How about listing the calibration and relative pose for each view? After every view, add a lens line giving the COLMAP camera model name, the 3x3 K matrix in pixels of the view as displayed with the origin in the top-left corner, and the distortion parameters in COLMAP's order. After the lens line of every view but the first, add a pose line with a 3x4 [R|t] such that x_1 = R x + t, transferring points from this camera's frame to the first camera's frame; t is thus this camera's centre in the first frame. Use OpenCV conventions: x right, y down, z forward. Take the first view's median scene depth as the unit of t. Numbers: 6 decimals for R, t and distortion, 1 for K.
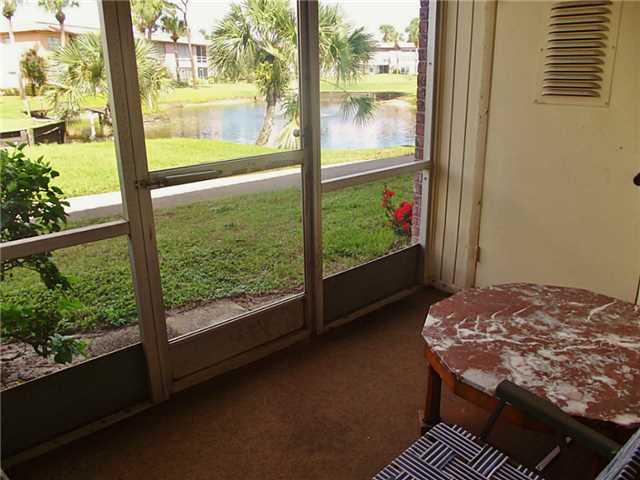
lens RADIAL K [[520.5, 0, 320.0], [0, 520.5, 240.0], [0, 0, 1]] dist [-0.063047, 0.009532]
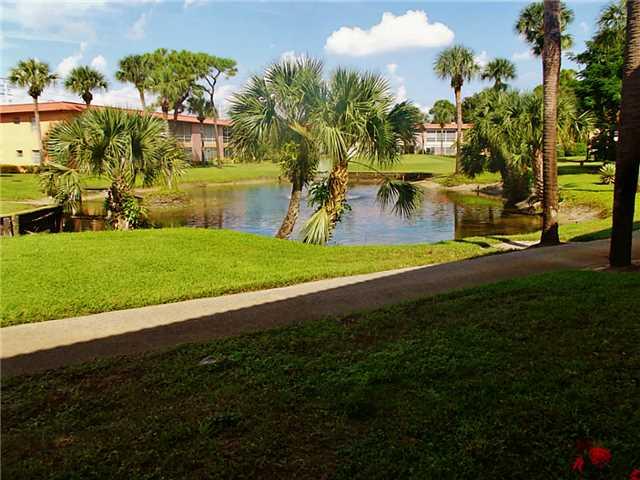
lens RADIAL K [[520.5, 0, 320.0], [0, 520.5, 240.0], [0, 0, 1]] dist [-0.063047, 0.009532]
pose [[0.999011, 0.008023, -0.043742, -0.016044], [-0.014333, 0.989193, -0.145918, -0.048092], [0.042099, 0.146401, 0.988329, 0.144814]]
